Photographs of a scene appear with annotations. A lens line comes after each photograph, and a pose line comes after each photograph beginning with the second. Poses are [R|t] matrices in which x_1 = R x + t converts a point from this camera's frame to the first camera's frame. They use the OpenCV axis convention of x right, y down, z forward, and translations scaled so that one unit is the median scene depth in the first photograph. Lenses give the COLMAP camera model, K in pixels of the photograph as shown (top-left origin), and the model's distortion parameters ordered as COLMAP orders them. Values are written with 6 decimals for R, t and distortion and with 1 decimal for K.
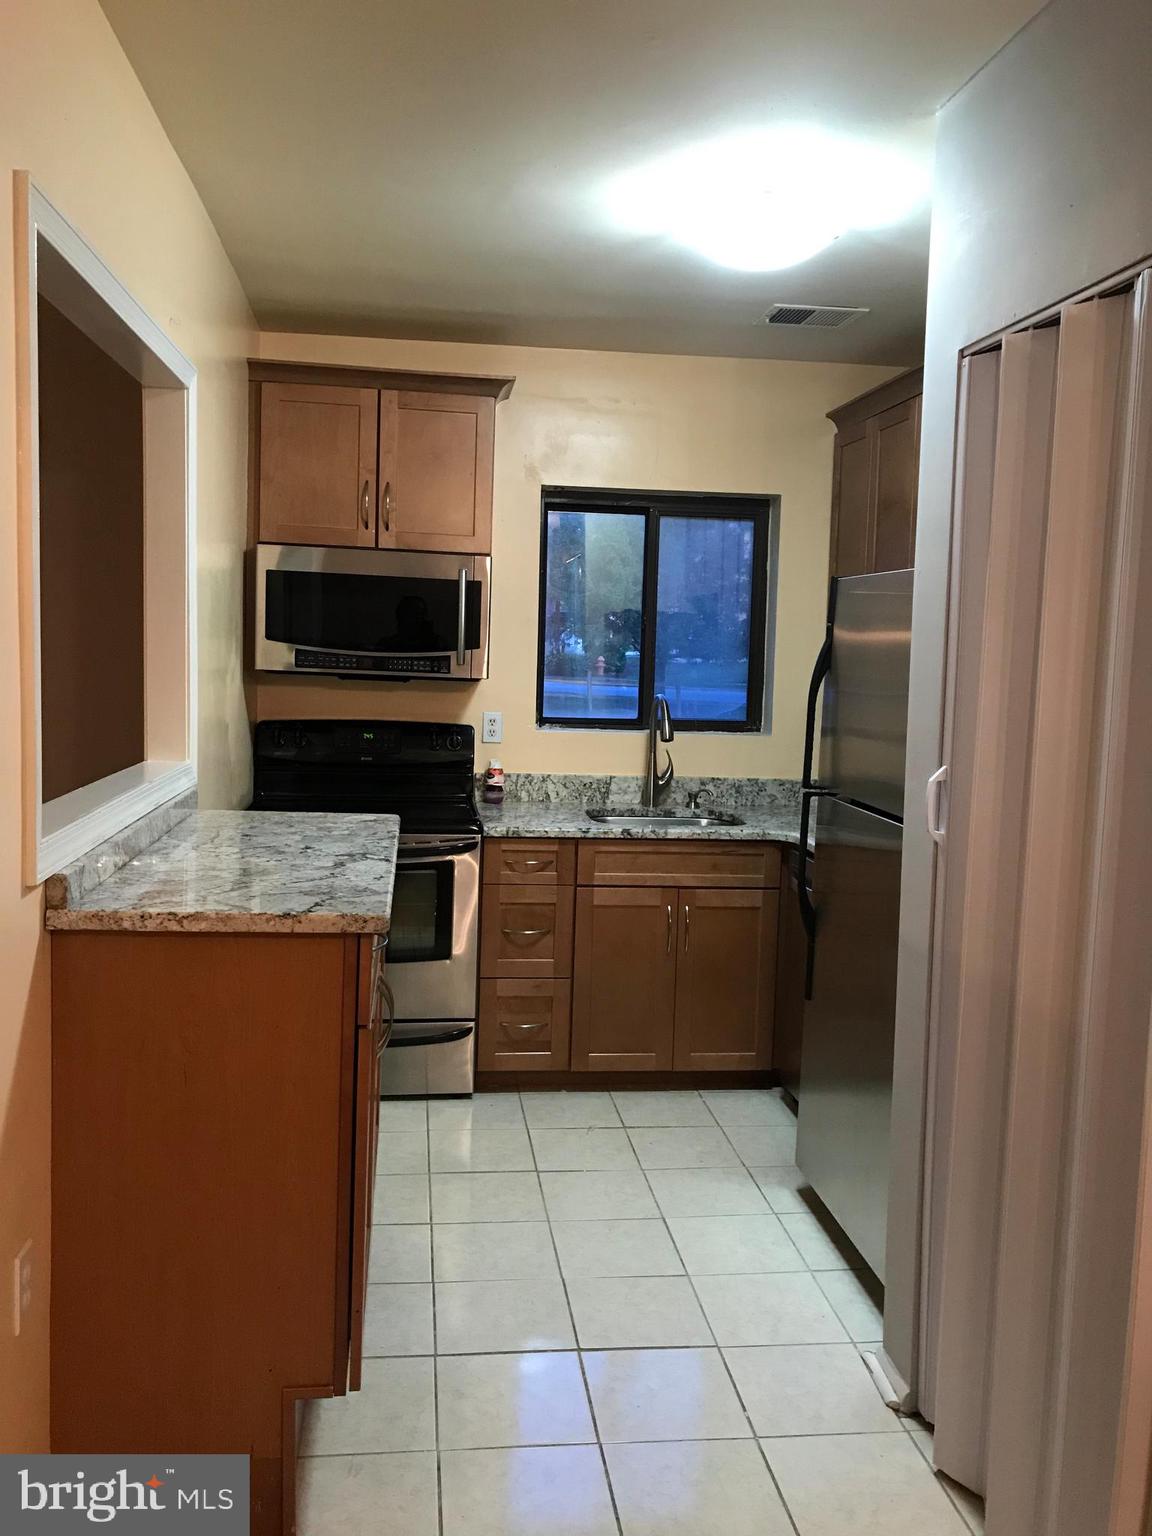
lens RADIAL K [[1261.0, 0, 580.6], [0, 1261.0, 789.9], [0, 0, 1]] dist [0.026950, -0.034112]
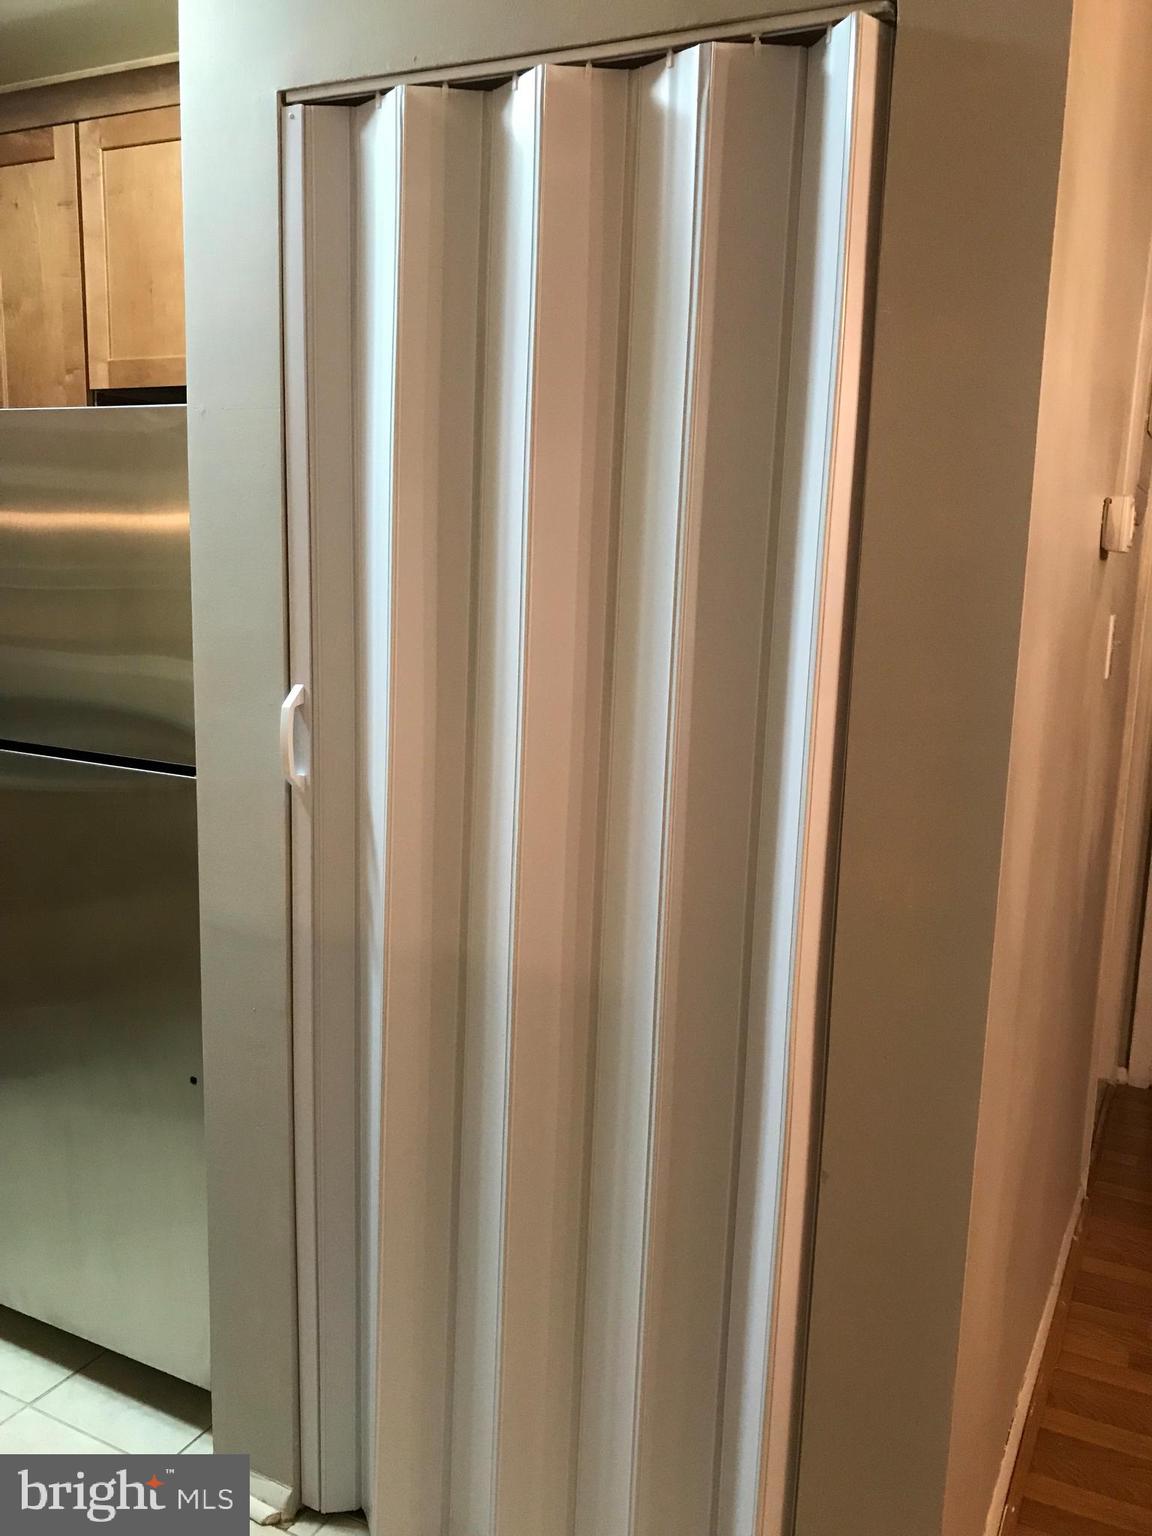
lens RADIAL K [[1261.0, 0, 582.4], [0, 1261.0, 767.6], [0, 0, 1]] dist [0.026950, -0.034112]
pose [[0.564091, -0.146705, 0.812575, -0.128786], [0.078161, 0.989158, 0.124326, -0.029228], [-0.822005, -0.006619, 0.569442, 0.259077]]
